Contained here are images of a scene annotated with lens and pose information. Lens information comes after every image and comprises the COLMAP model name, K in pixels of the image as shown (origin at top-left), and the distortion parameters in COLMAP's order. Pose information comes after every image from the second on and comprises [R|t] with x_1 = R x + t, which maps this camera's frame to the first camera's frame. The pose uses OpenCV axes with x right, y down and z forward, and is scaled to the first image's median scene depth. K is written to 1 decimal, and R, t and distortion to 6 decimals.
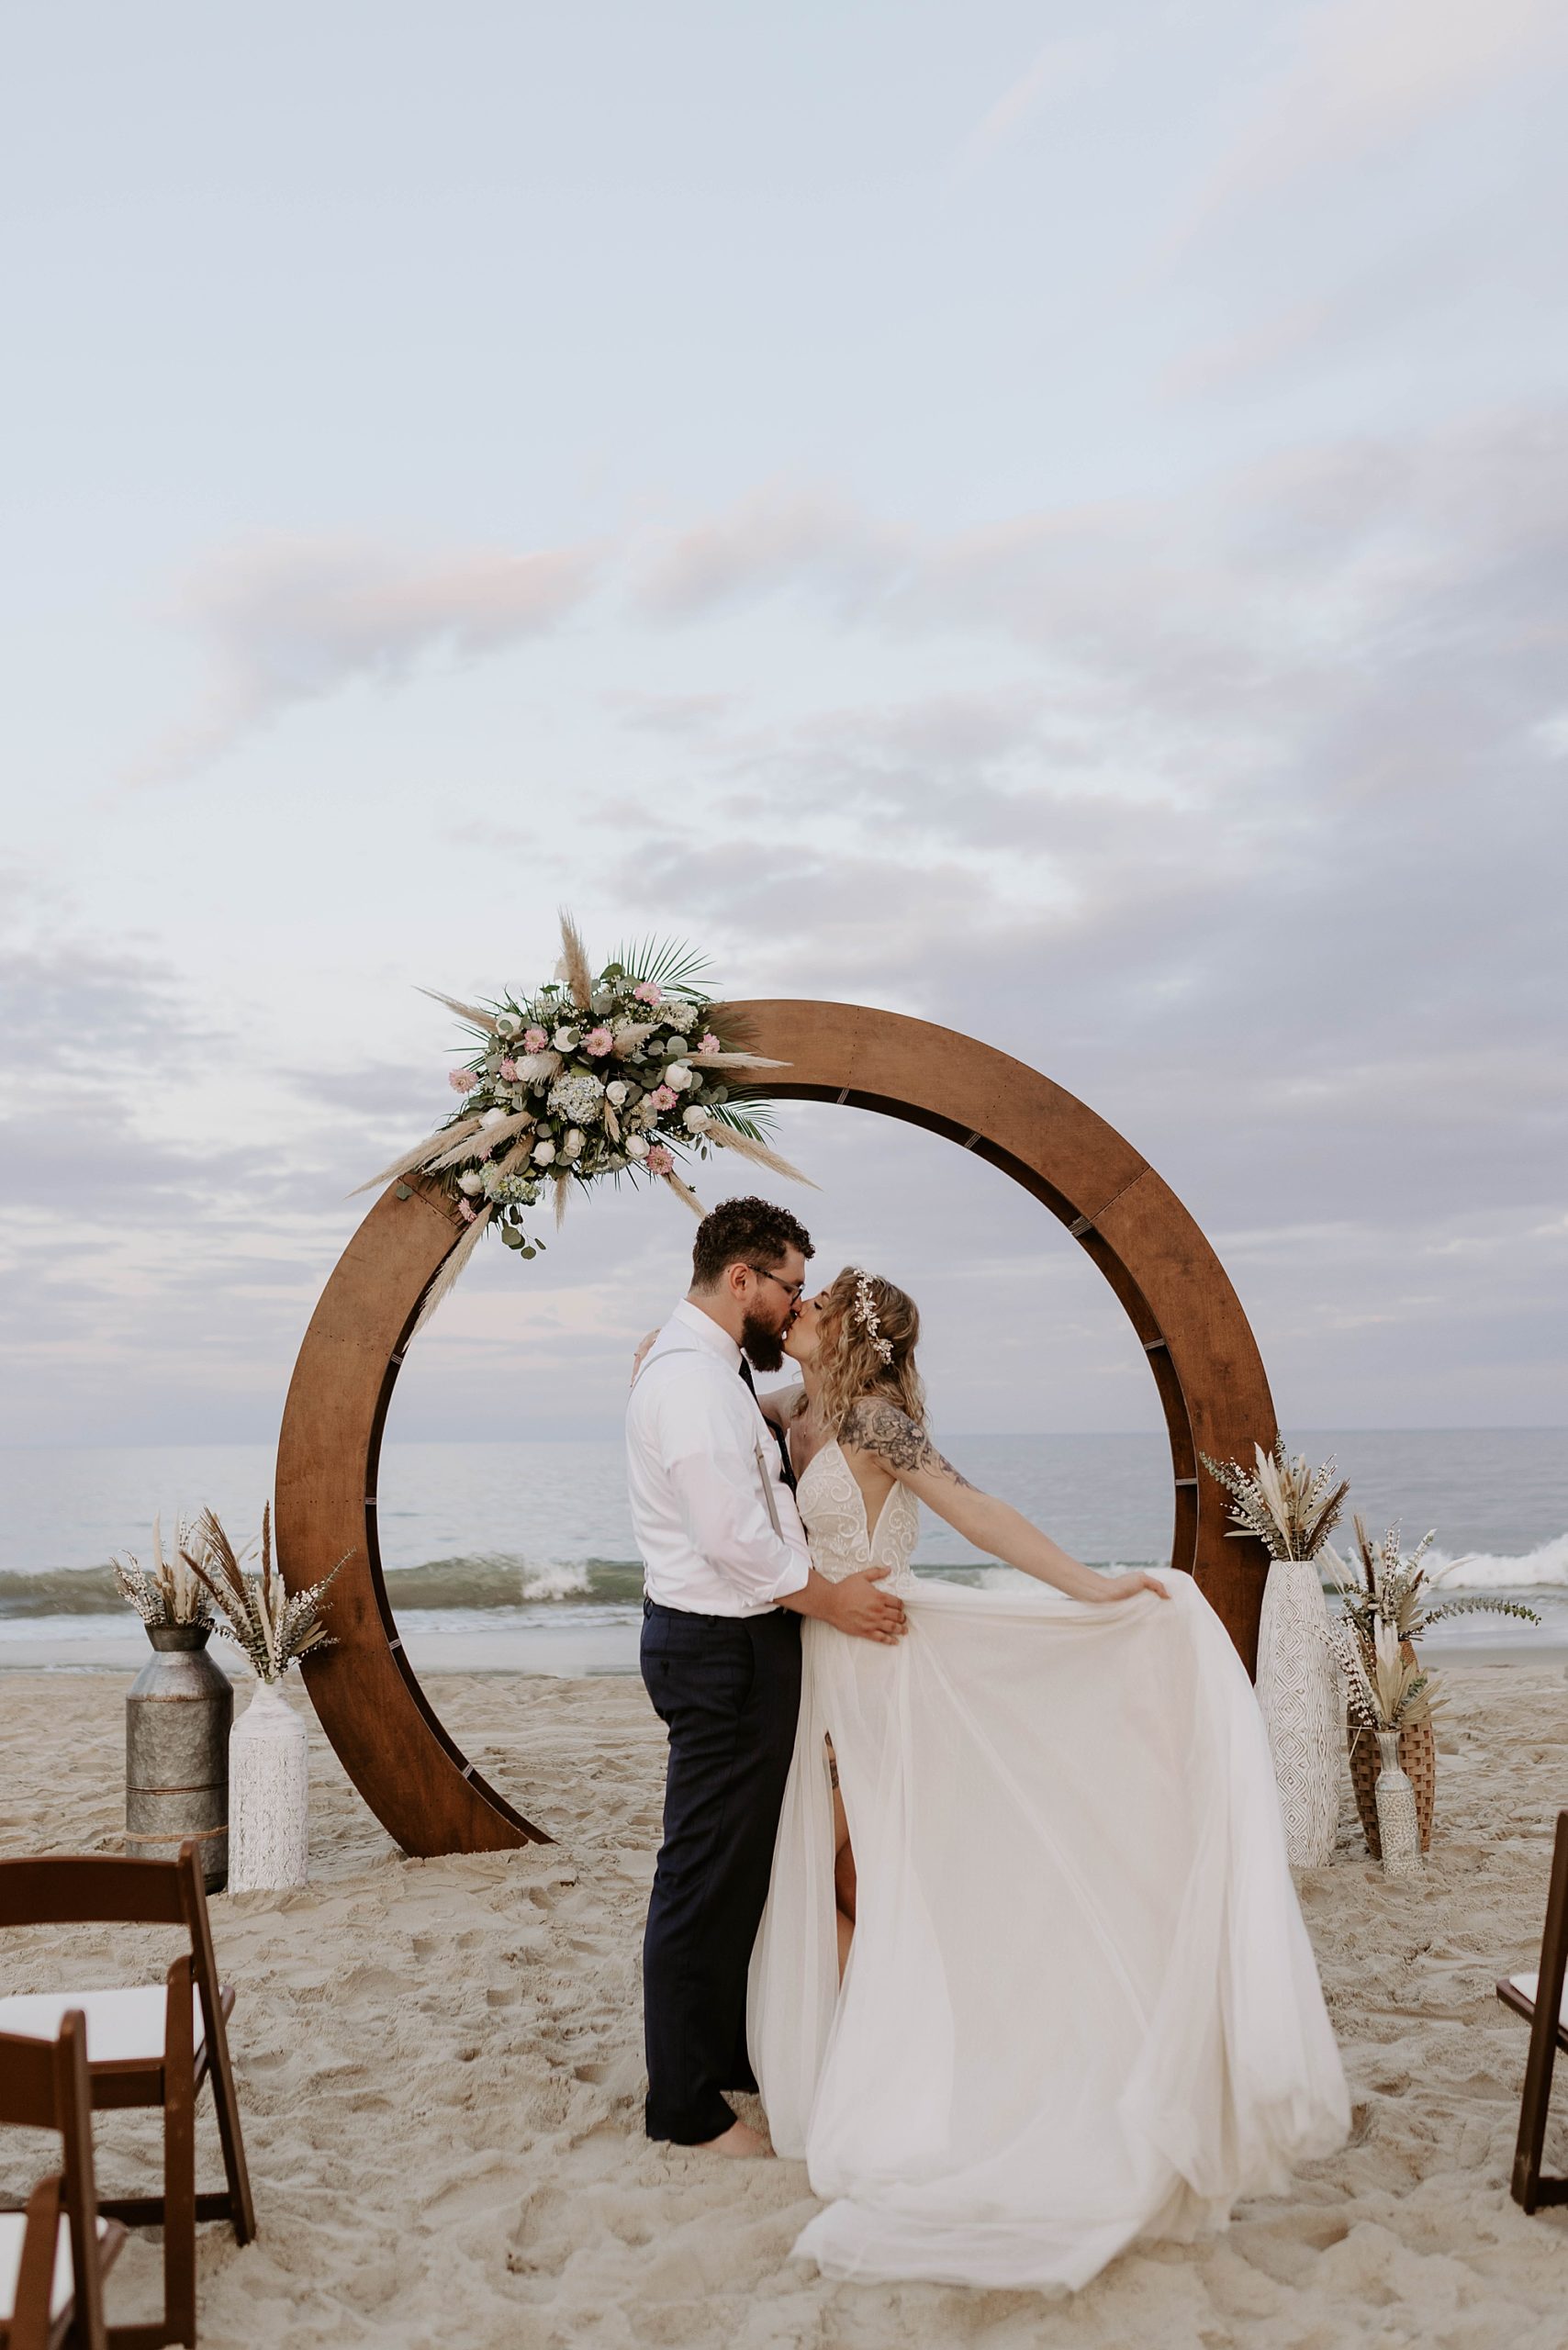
lens RADIAL K [[2300.5, 0, 807.2], [0, 2300.5, 1180.3], [0, 0, 1]] dist [-0.009346, 0.000000]
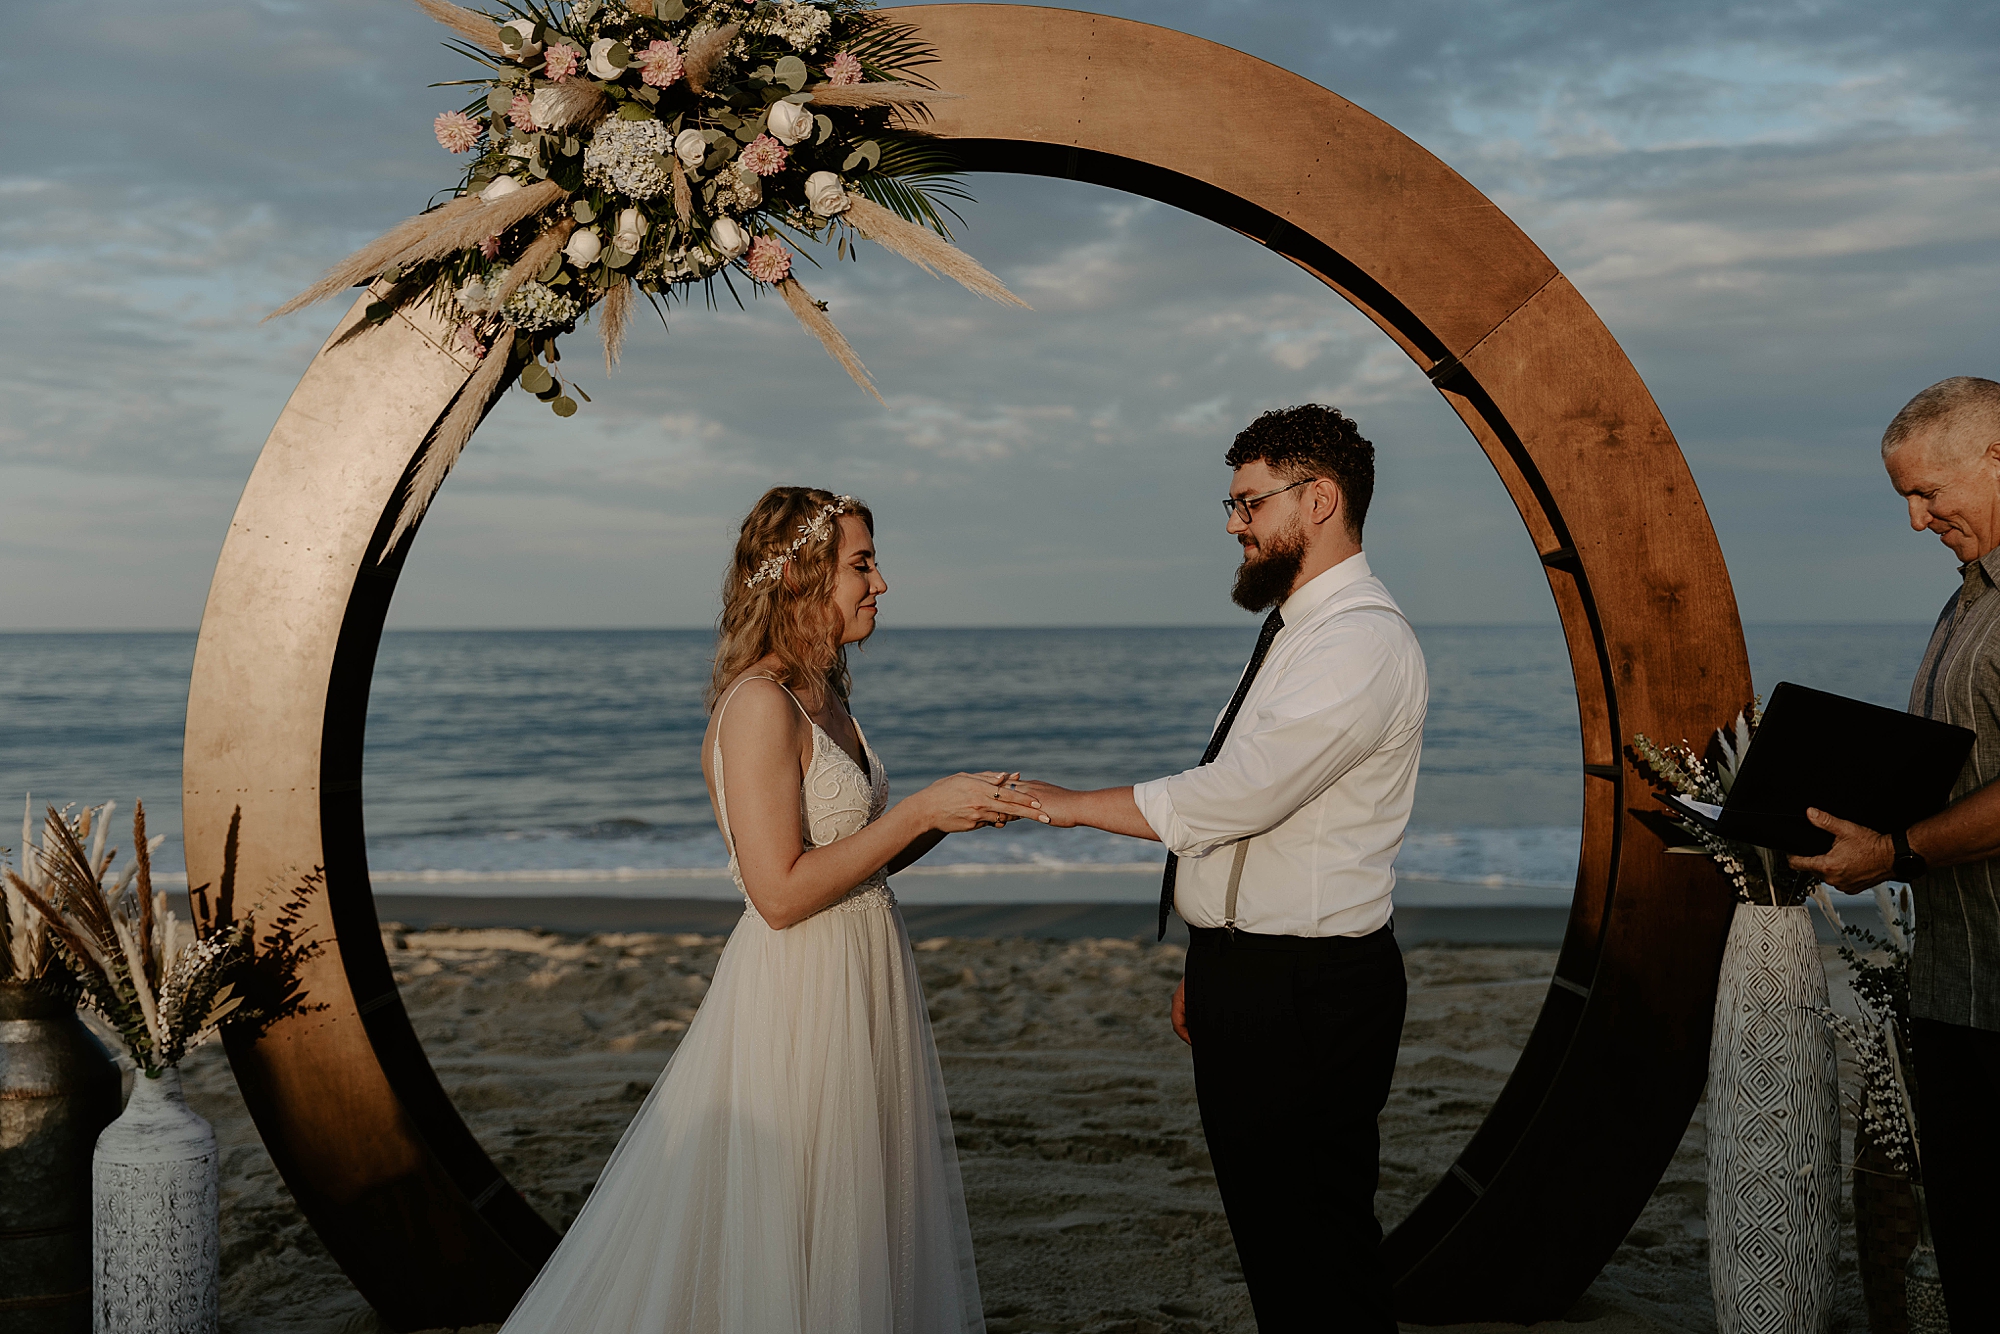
lens RADIAL K [[2476.9, 0, 1020.4], [0, 2476.9, 620.6], [0, 0, 1]] dist [-0.009874, 0.000000]
pose [[0.997990, 0.008159, -0.062849, 0.048086], [-0.001321, 0.994140, 0.108088, 0.016314], [0.063362, -0.107787, 0.992153, 0.326095]]
